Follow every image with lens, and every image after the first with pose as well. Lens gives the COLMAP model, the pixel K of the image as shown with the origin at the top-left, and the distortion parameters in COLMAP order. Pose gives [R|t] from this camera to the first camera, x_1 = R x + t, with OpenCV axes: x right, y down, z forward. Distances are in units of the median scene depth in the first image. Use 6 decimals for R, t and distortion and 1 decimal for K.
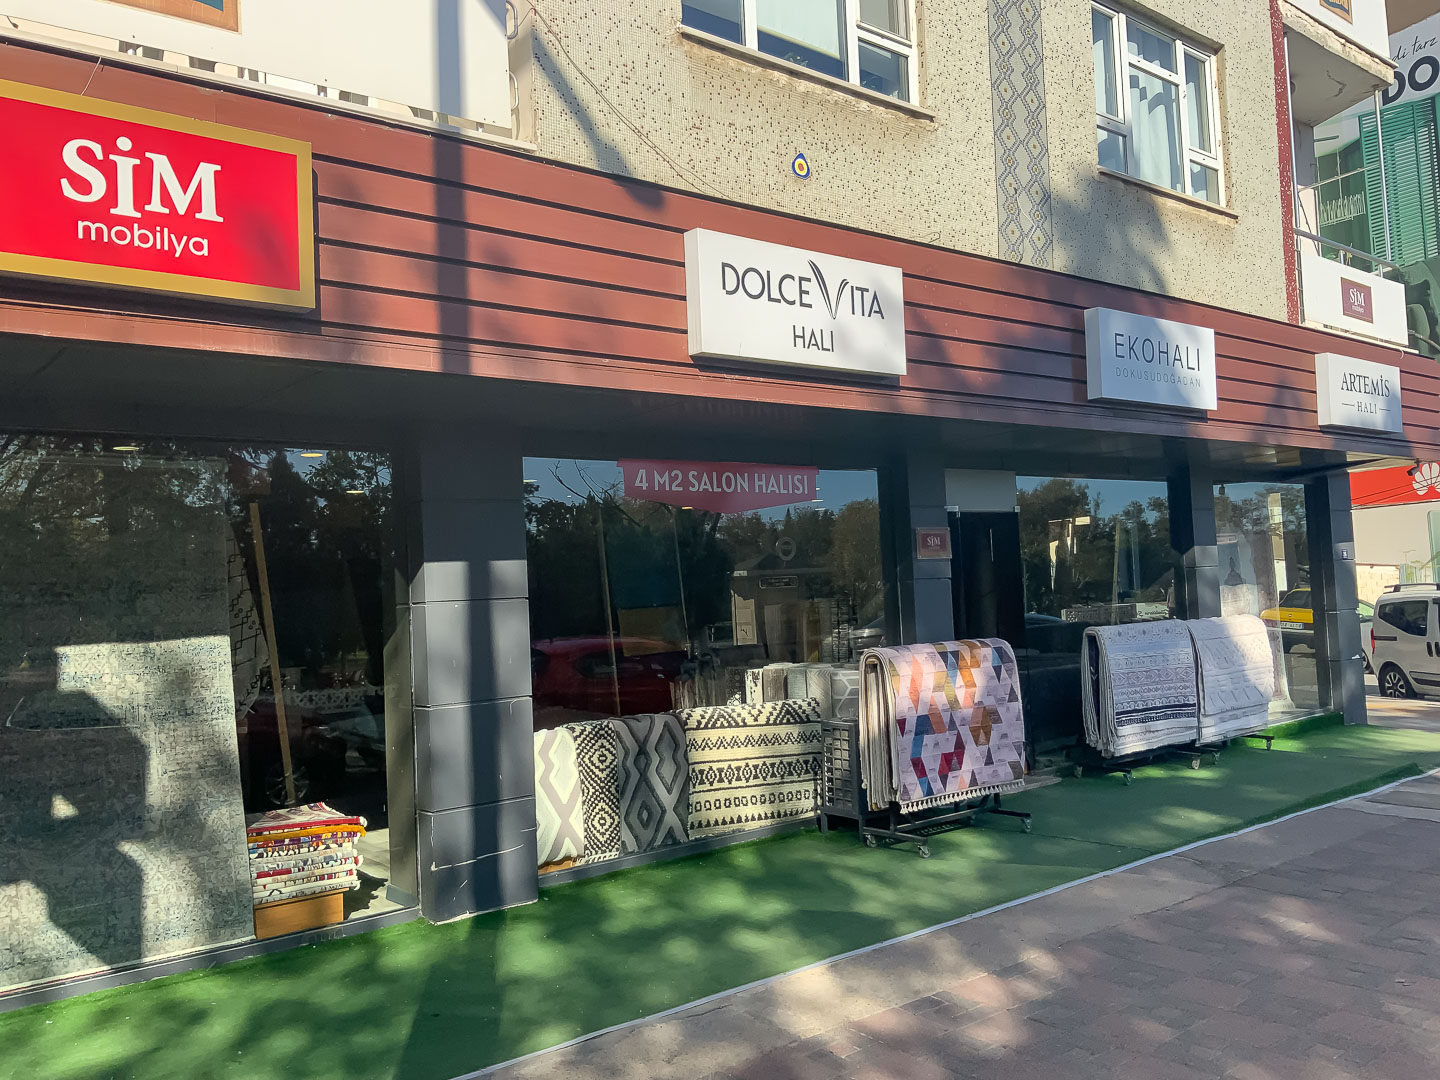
lens RADIAL K [[1185.6, 0, 716.7], [0, 1185.6, 556.3], [0, 0, 1]] dist [0.079448, -0.181054]
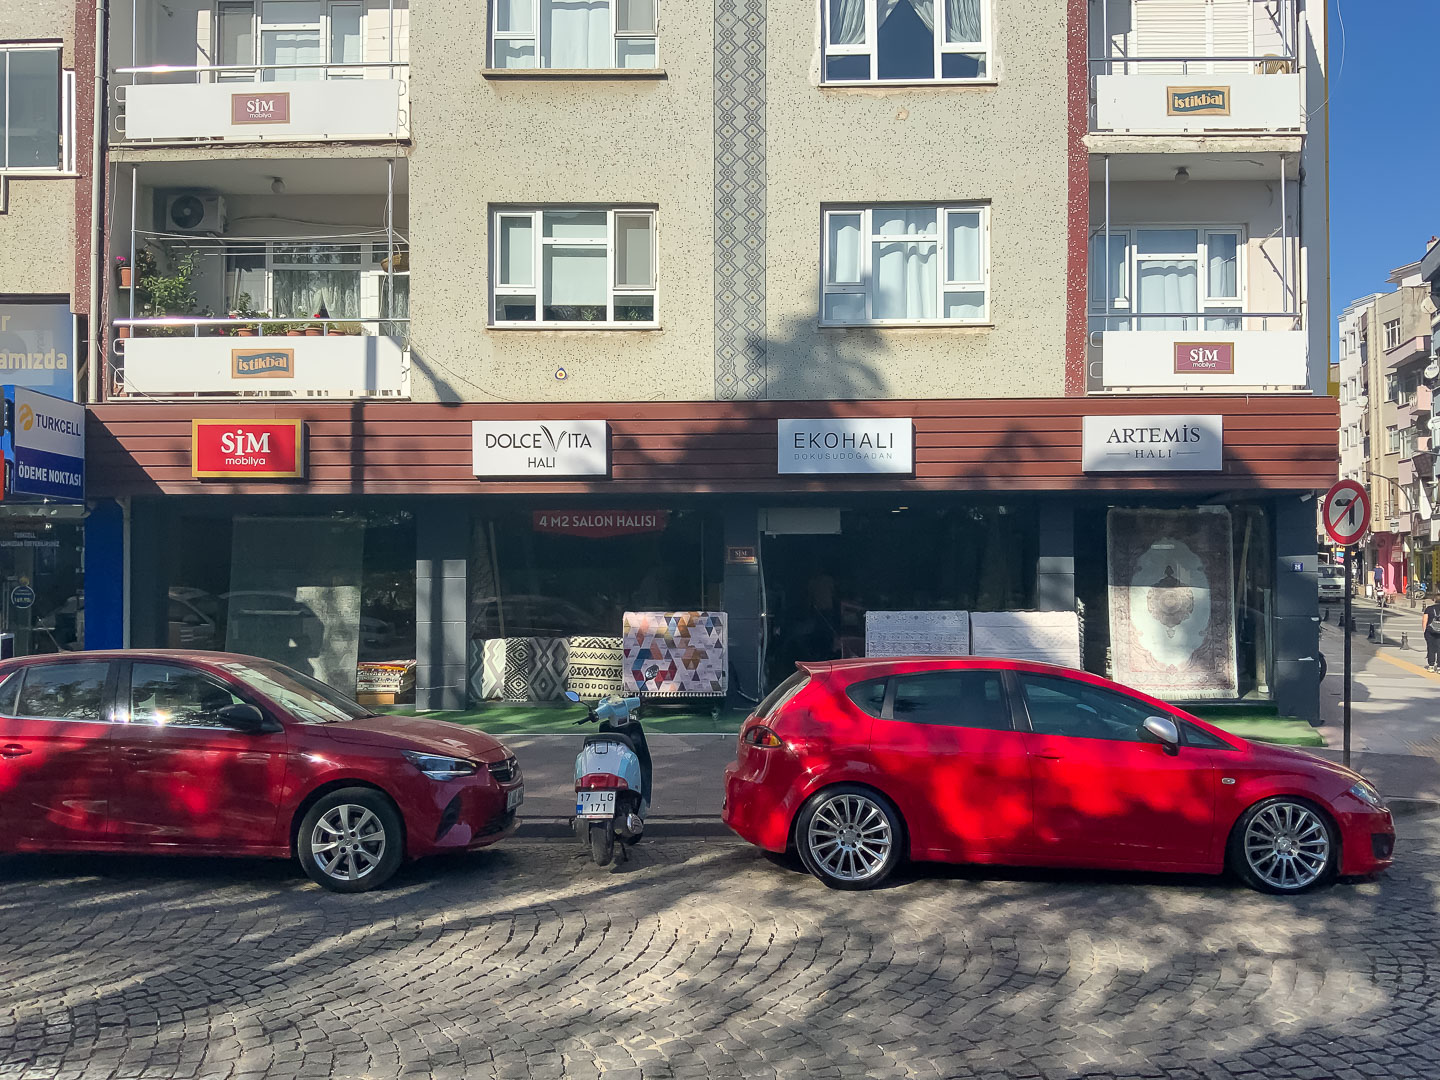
lens RADIAL K [[1185.6, 0, 716.7], [0, 1185.6, 556.3], [0, 0, 1]] dist [0.079448, -0.181054]
pose [[0.768691, 0.038751, -0.638445, 1.595584], [-0.012768, 0.998894, 0.045256, -0.109403], [0.639492, -0.026636, 0.768336, -0.410087]]
